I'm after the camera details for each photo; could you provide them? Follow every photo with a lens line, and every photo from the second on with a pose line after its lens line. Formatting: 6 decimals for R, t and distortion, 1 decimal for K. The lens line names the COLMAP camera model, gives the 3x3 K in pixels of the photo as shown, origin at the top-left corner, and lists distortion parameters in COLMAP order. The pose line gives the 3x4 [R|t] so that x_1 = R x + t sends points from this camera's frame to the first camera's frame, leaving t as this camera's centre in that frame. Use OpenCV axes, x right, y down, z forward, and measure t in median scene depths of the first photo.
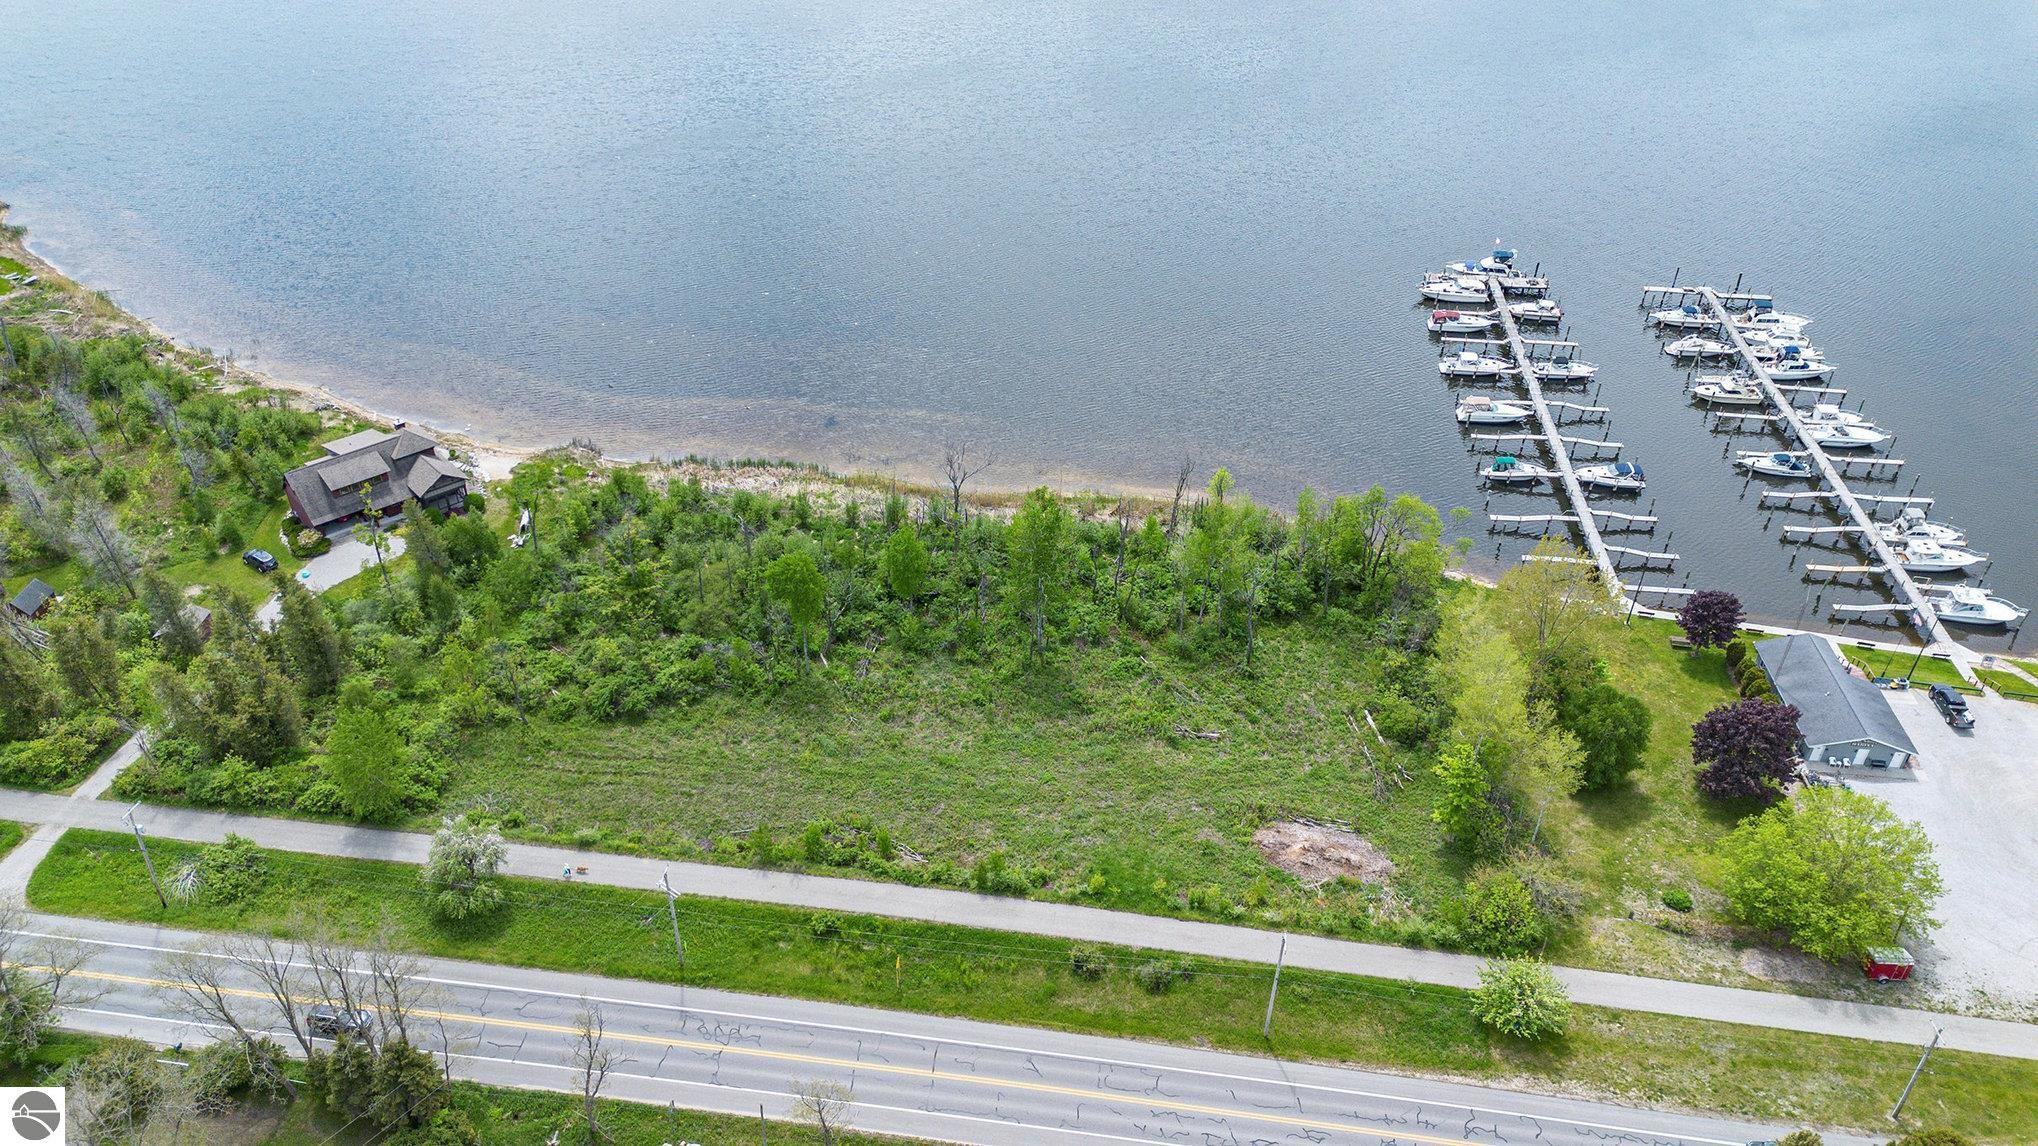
lens RADIAL K [[1521.8, 0, 1020.7], [0, 1521.8, 572.3], [0, 0, 1]] dist [0.100166, -0.084863]
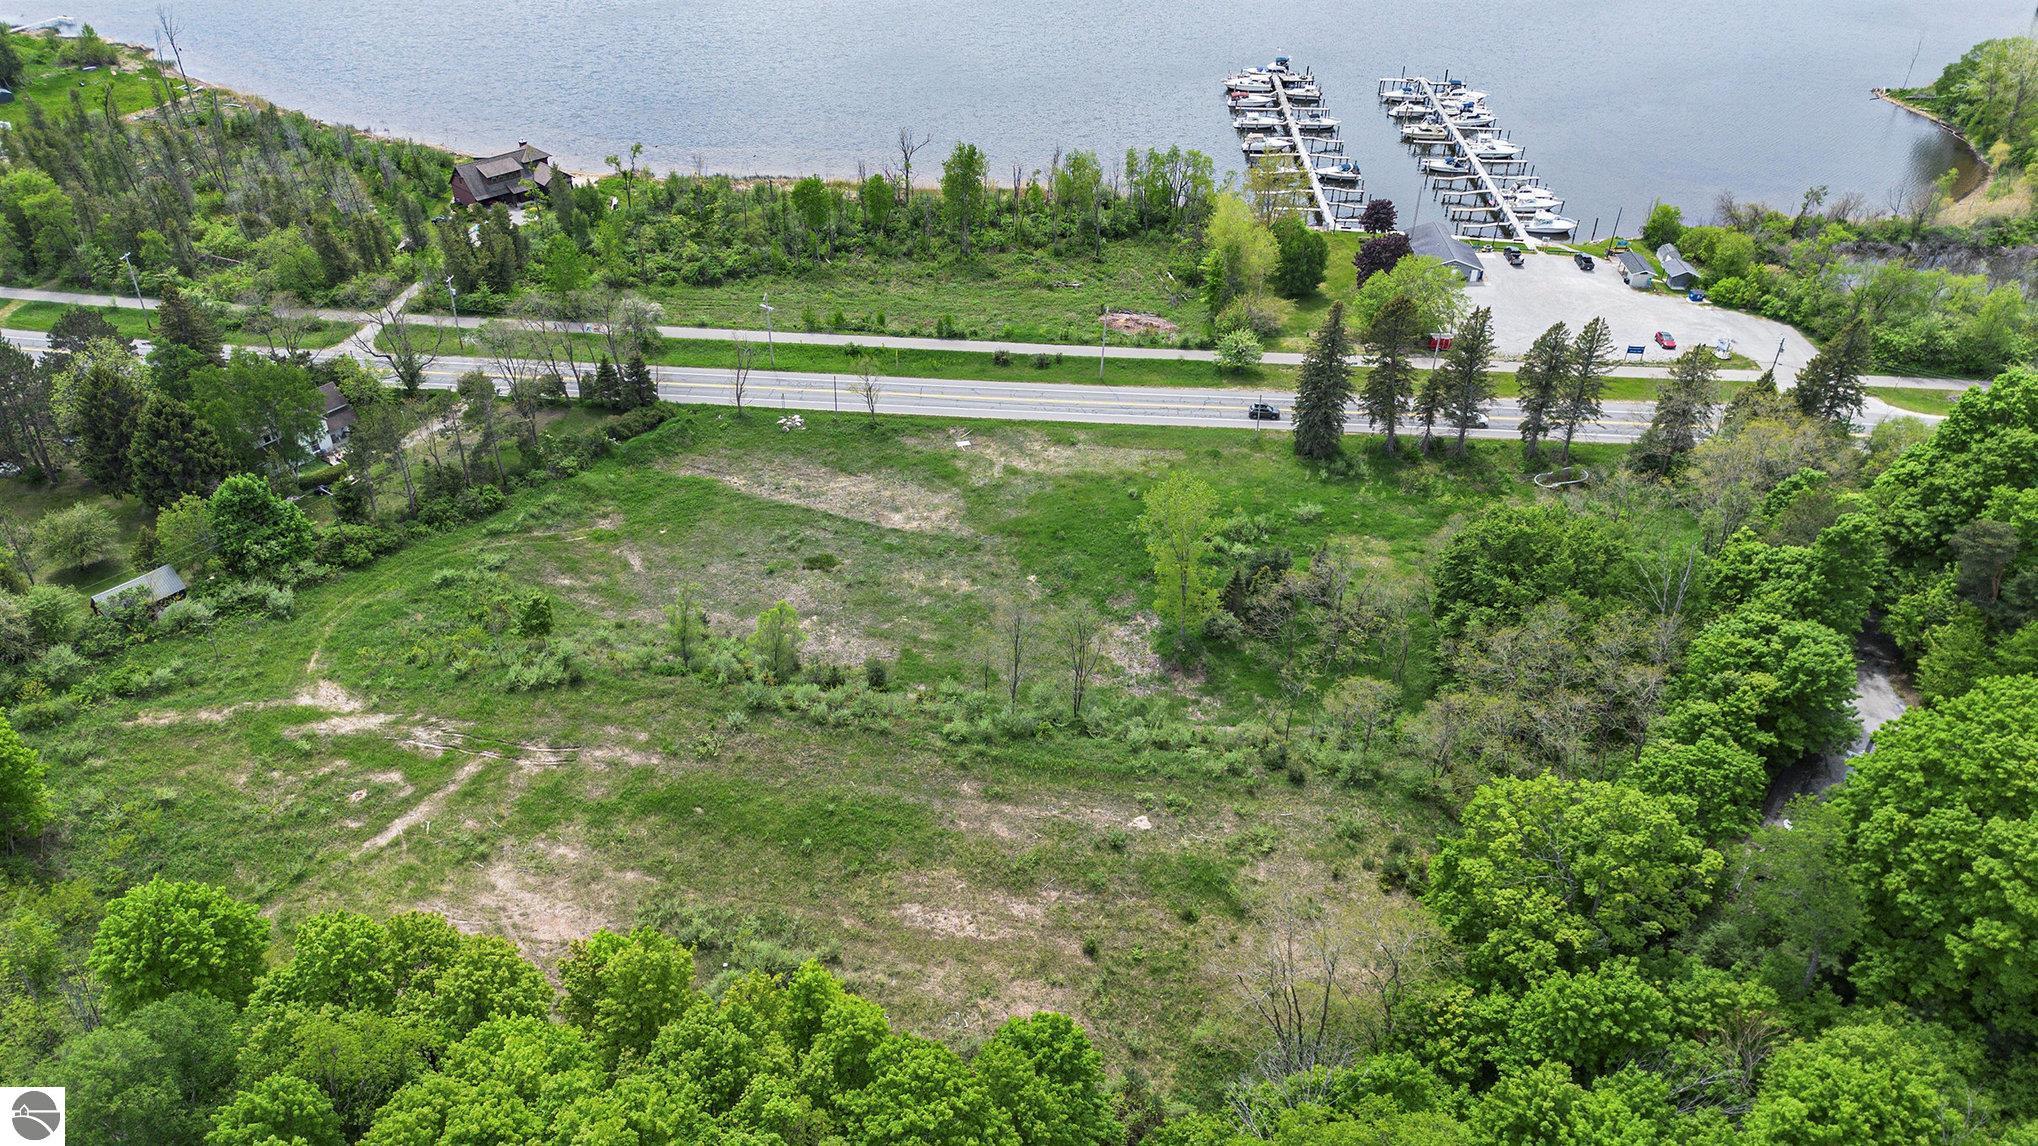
lens RADIAL K [[1415.3, 0, 1007.7], [0, 1415.3, 576.2], [0, 0, 1]] dist [0.095266, -0.107179]
pose [[0.997819, -0.034755, 0.056127, -0.037168], [0.032756, 0.998810, 0.036147, 0.321313], [-0.057316, -0.034230, 0.997769, -0.461198]]
